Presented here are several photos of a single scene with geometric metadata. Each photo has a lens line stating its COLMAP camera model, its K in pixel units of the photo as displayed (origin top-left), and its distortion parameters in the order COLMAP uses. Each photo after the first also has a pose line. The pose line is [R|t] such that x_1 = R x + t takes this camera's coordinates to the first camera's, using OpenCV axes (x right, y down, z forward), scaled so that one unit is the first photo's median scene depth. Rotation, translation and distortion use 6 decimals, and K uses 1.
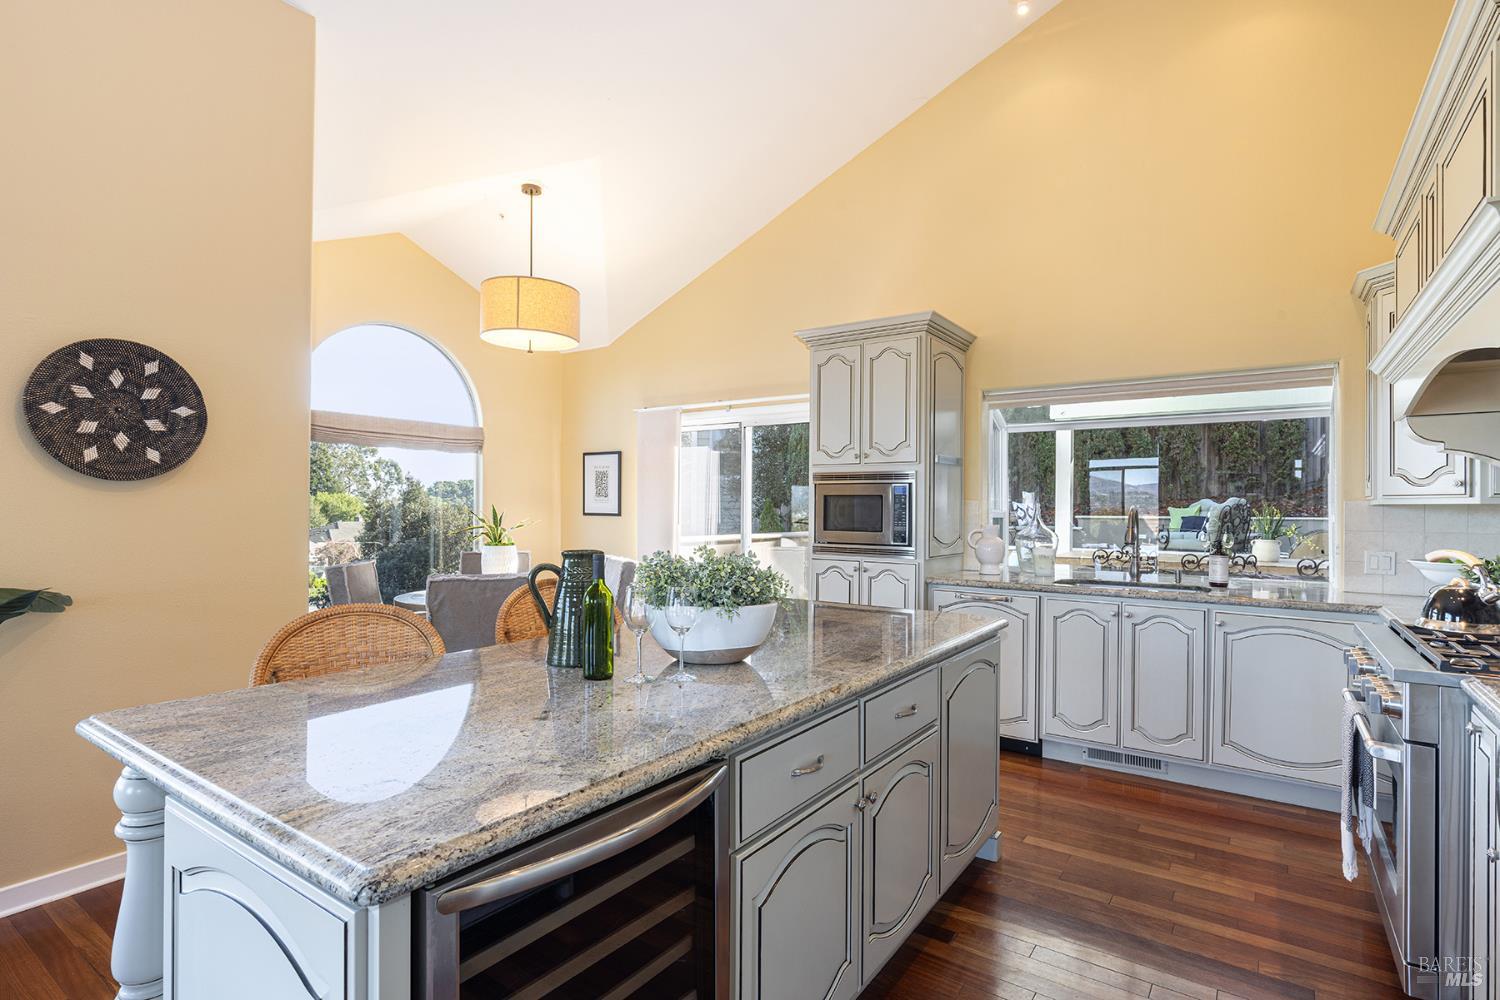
lens RADIAL K [[750.1, 0, 758.6], [0, 750.1, 507.4], [0, 0, 1]] dist [0.003799, -0.001822]
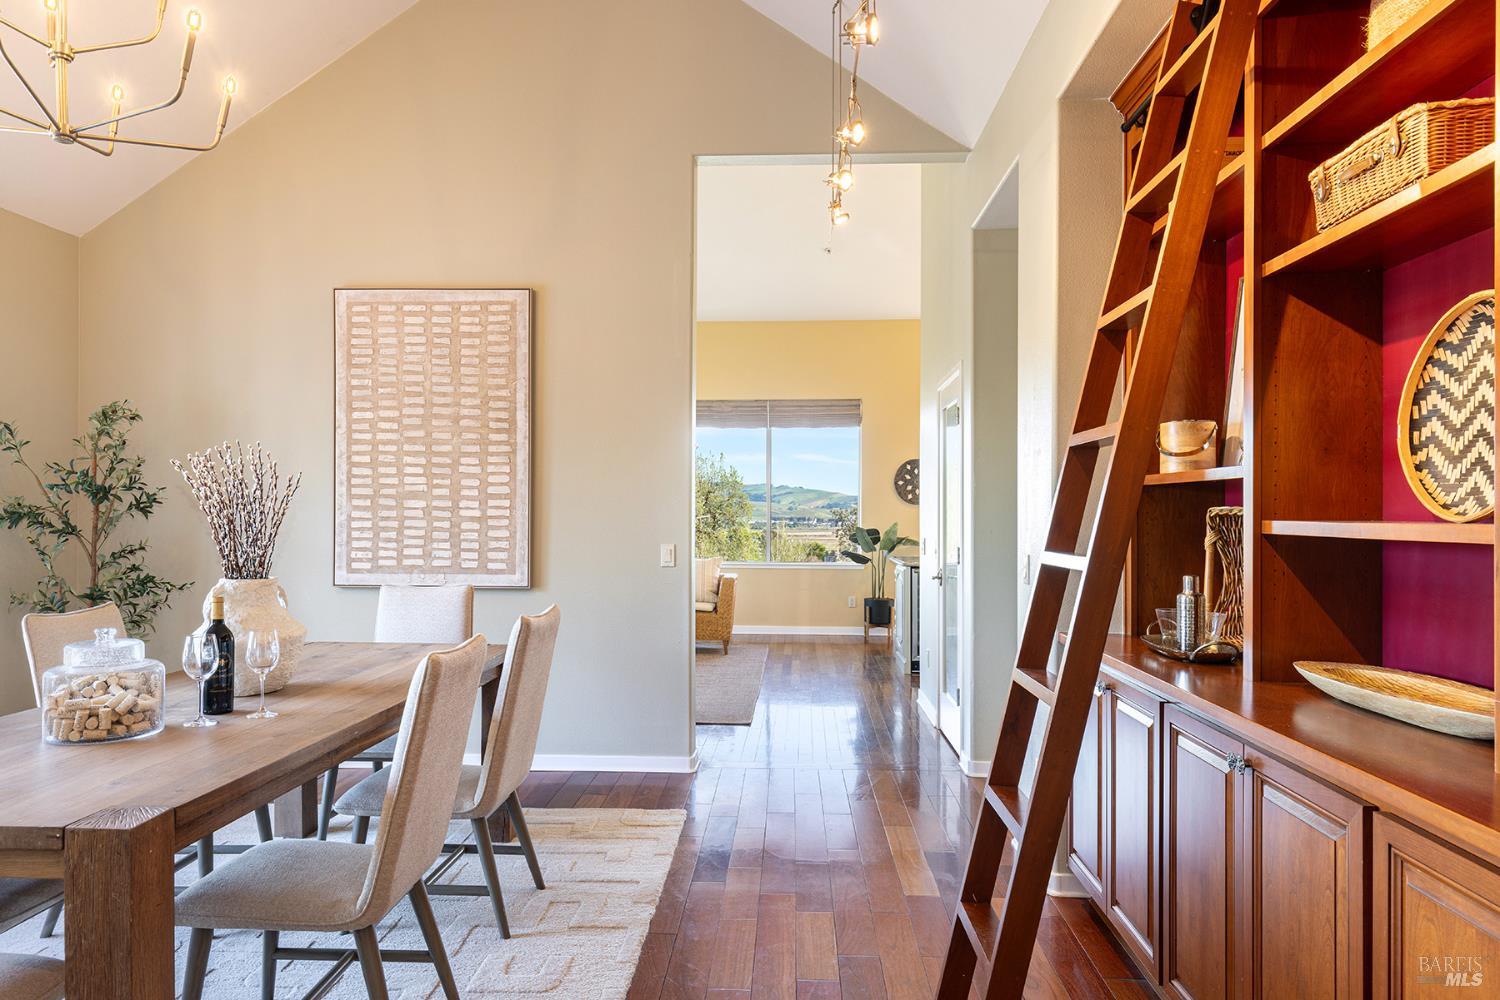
lens RADIAL K [[988.9, 0, 750.2], [0, 988.9, 506.8], [0, 0, 1]] dist [0.018280, 0.002373]
pose [[0.523843, -0.012433, -0.851724, 1.416845], [0.003332, 0.999916, -0.012547, 0.013343], [0.851808, 0.003735, 0.523840, -1.075118]]
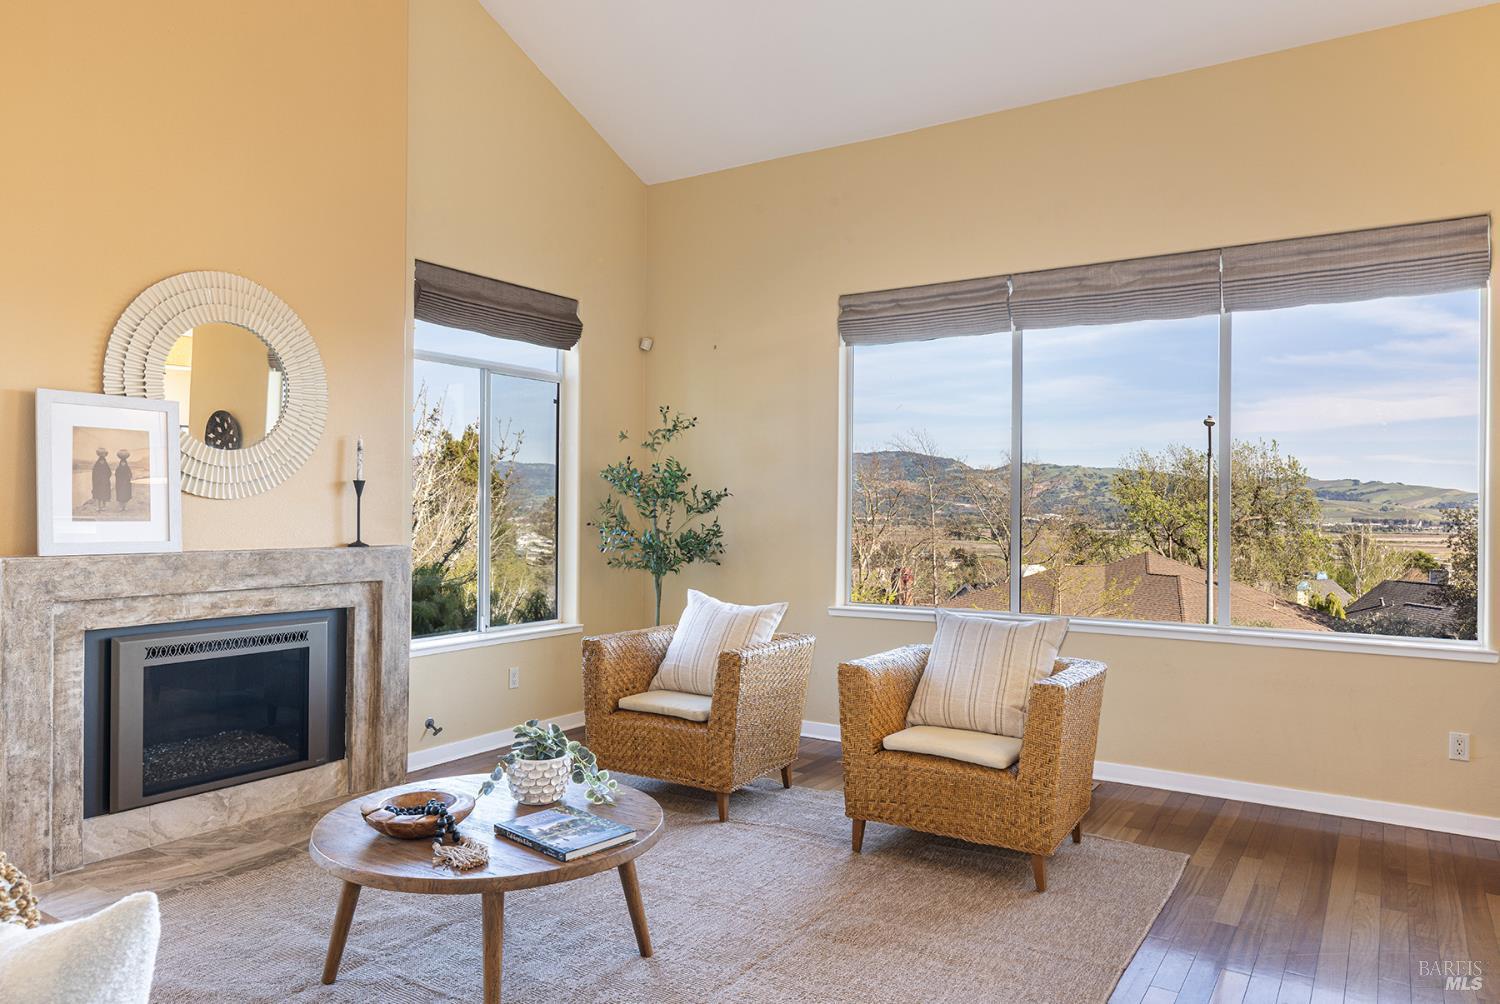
lens RADIAL K [[999.5, 0, 753.9], [0, 999.5, 503.4], [0, 0, 1]] dist [0.003437, -0.003670]
pose [[0.029100, -0.013868, -0.999480, 0.339355], [-0.006328, 0.999881, -0.014058, 0.007673], [0.999556, 0.006734, 0.029008, -0.235531]]
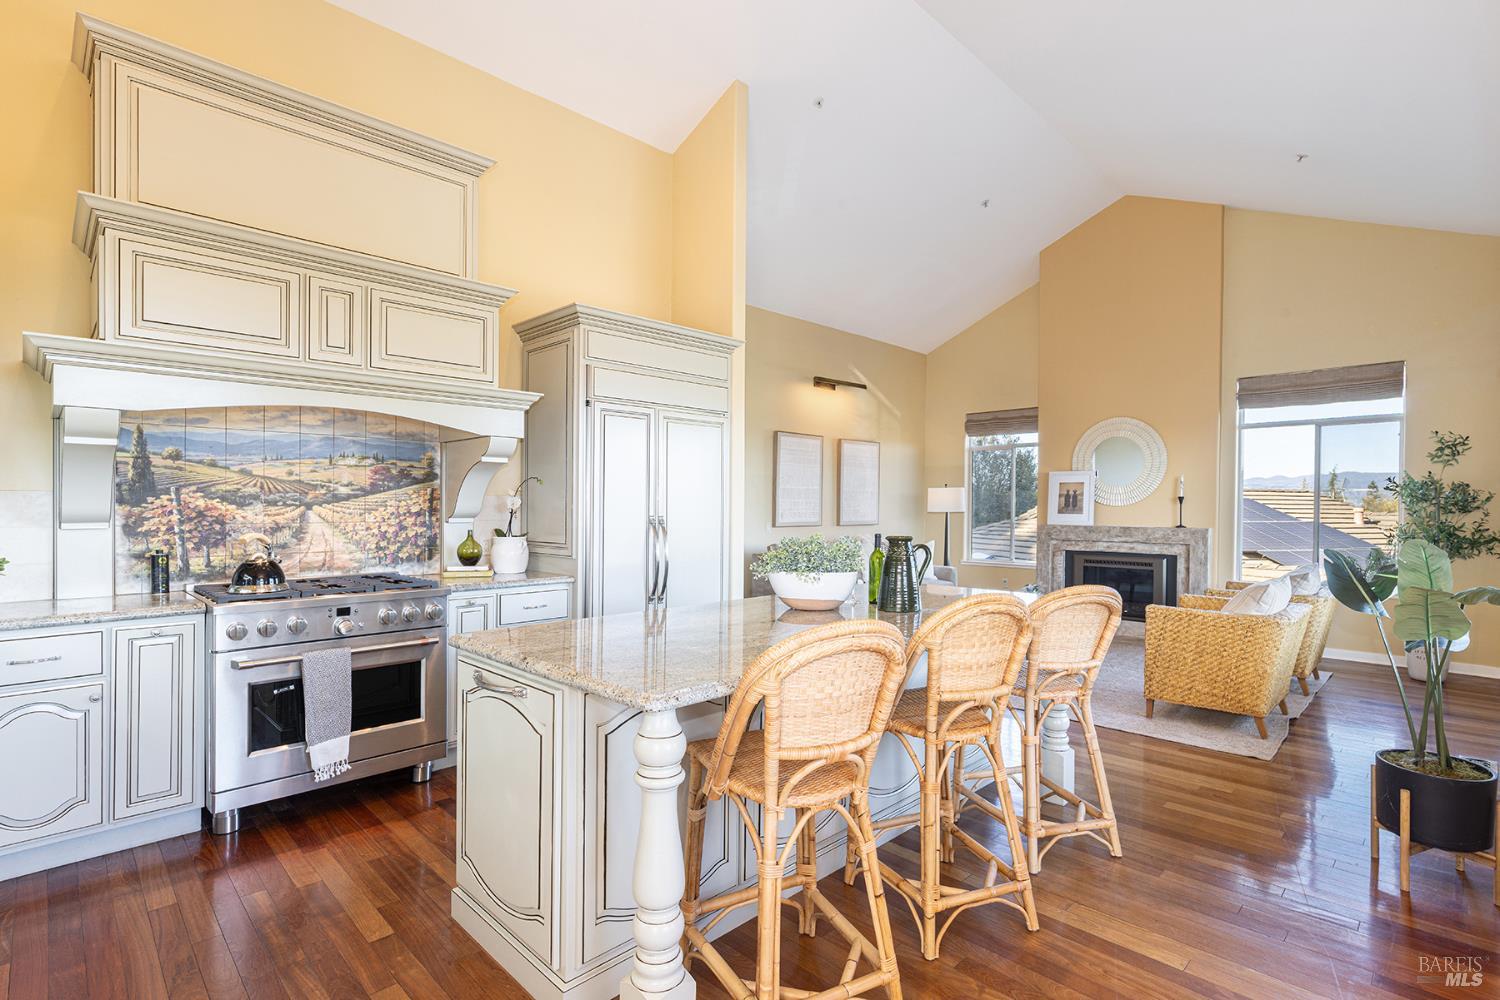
lens RADIAL K [[718.9, 0, 767.5], [0, 718.9, 509.1], [0, 0, 1]] dist [0.004057, -0.000783]
pose [[-0.984994, -0.012337, 0.172149, -0.105447], [-0.011259, 0.999910, 0.007239, -0.002616], [-0.172223, 0.005192, -0.985044, 1.206454]]
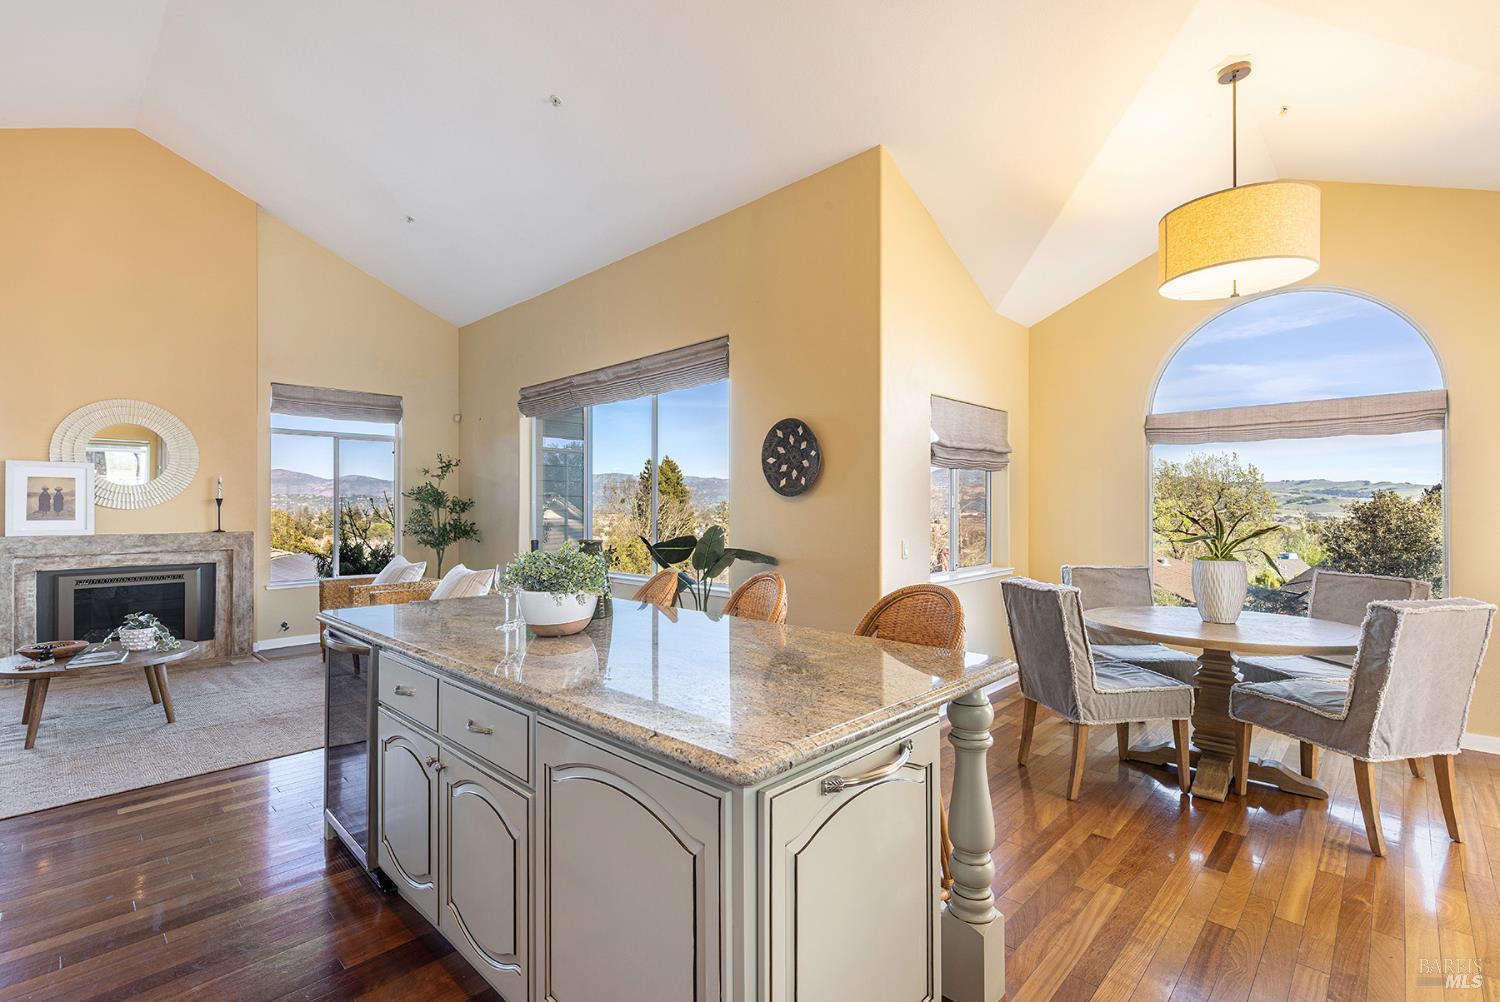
lens RADIAL K [[678.2, 0, 745.1], [0, 678.2, 505.1], [0, 0, 1]] dist [0.013216, -0.003387]
pose [[-0.174131, -0.012956, -0.984637, 0.492915], [0.001202, 0.999910, -0.013369, 0.004532], [0.984722, -0.003512, -0.174099, 0.750477]]
